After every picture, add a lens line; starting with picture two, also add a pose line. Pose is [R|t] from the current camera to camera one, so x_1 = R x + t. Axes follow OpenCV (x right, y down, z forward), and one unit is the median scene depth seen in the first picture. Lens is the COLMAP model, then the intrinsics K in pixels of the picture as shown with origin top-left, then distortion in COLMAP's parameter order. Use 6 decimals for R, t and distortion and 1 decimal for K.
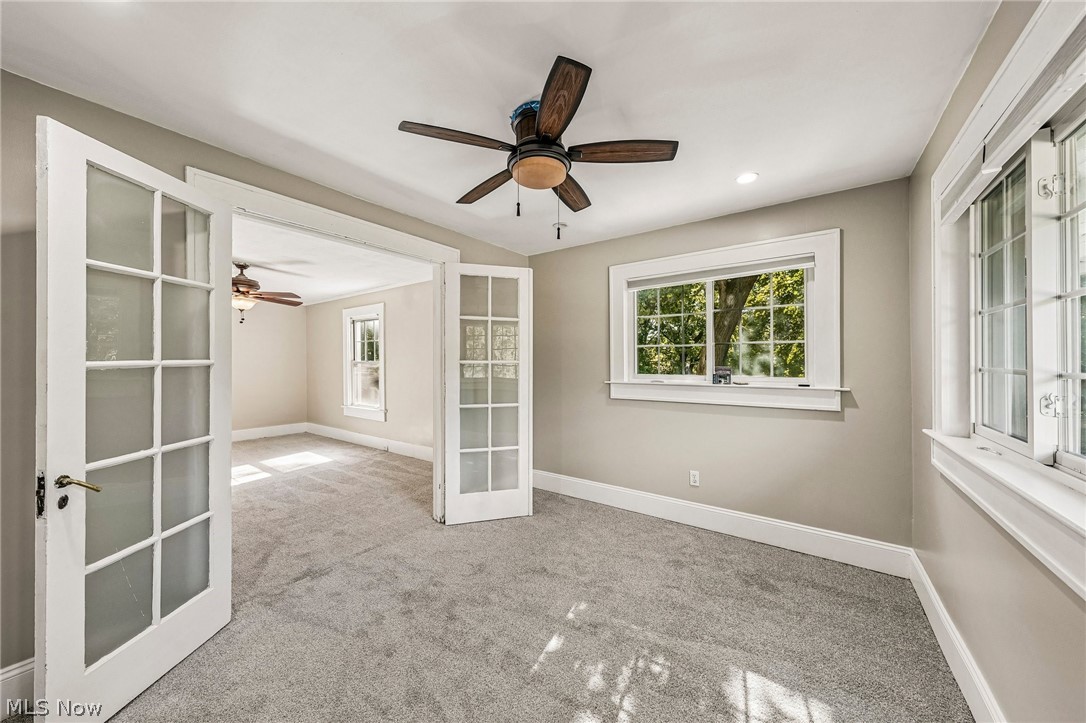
lens RADIAL K [[378.4, 0, 542.6], [0, 378.4, 362.2], [0, 0, 1]] dist [0.000746, 0.000048]
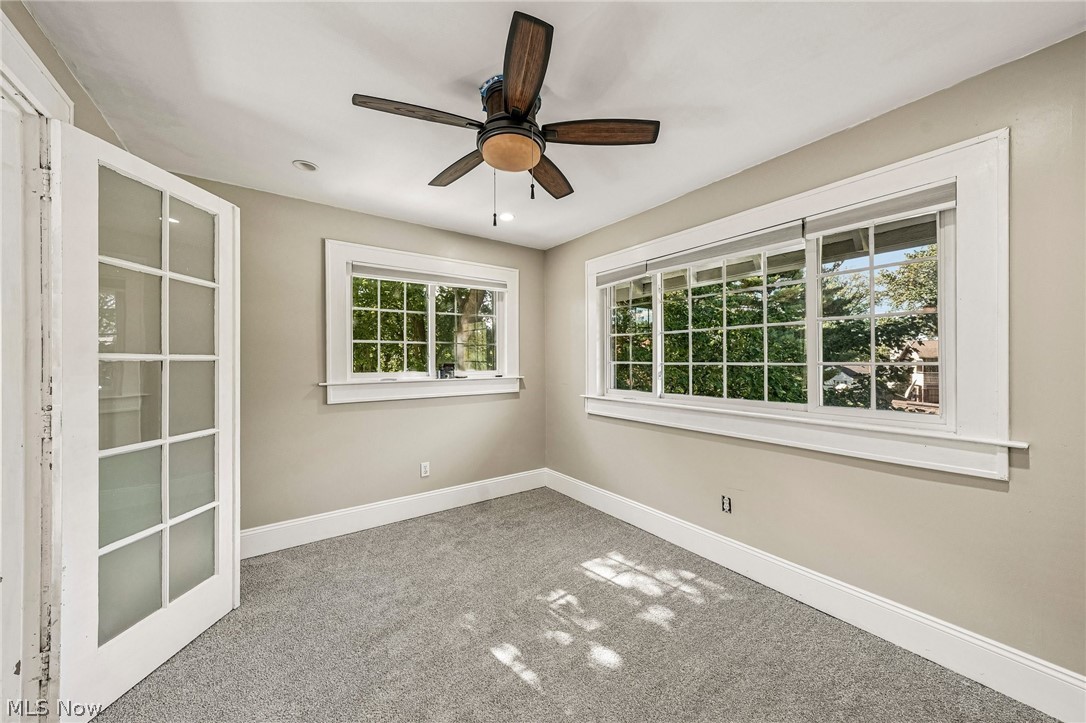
lens RADIAL K [[378.4, 0, 543.1], [0, 378.4, 360.8], [0, 0, 1]] dist [0.000746, 0.000048]
pose [[0.313115, -0.001621, 0.949714, -0.566024], [-0.000869, 0.999998, 0.001993, 0.002464], [-0.949715, -0.001449, 0.313112, 0.410853]]
